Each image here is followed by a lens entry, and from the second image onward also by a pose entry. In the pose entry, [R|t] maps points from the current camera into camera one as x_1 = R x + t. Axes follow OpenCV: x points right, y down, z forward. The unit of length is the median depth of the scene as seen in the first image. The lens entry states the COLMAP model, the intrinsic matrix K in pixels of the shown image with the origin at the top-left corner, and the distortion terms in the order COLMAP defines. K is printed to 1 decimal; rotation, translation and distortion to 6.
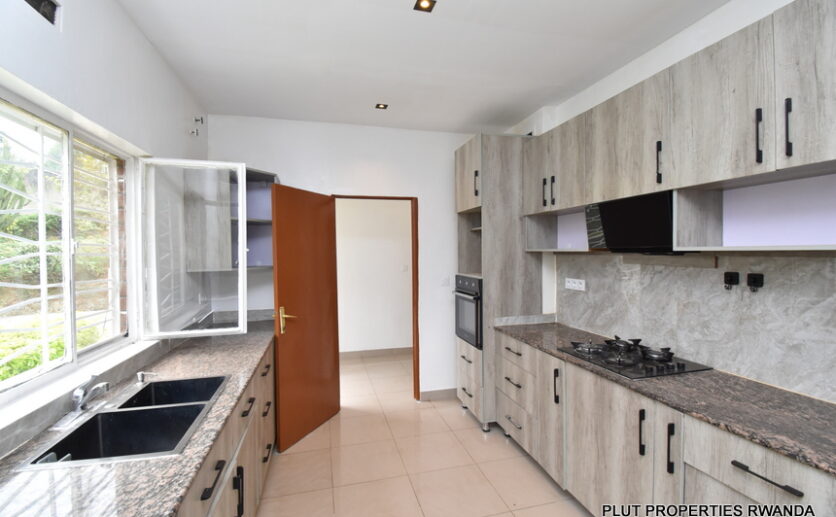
lens RADIAL K [[371.9, 0, 415.7], [0, 371.9, 258.4], [0, 0, 1]] dist [-0.012485, -0.000773]
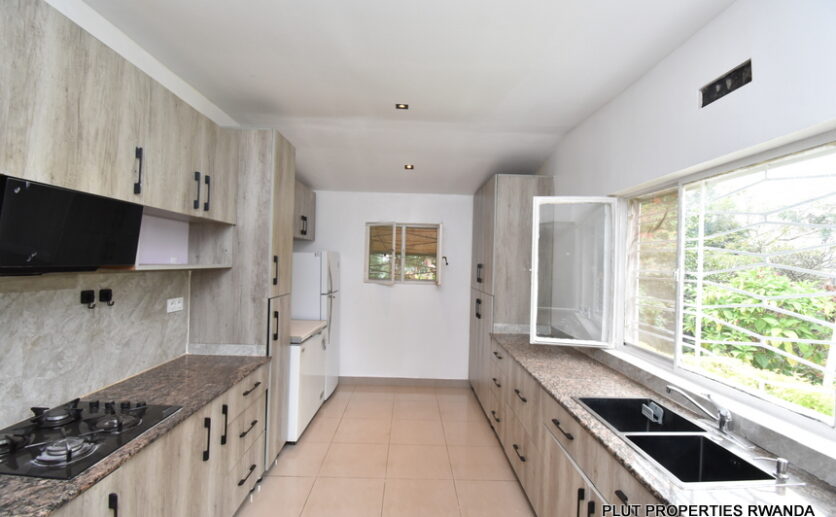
lens RADIAL K [[371.9, 0, 414.4], [0, 371.9, 258.6], [0, 0, 1]] dist [-0.012485, -0.000773]
pose [[-0.970520, -0.016491, 0.240455, -0.204302], [-0.016401, 0.999863, 0.002376, -0.062156], [-0.240461, -0.001638, -0.970657, 1.715001]]
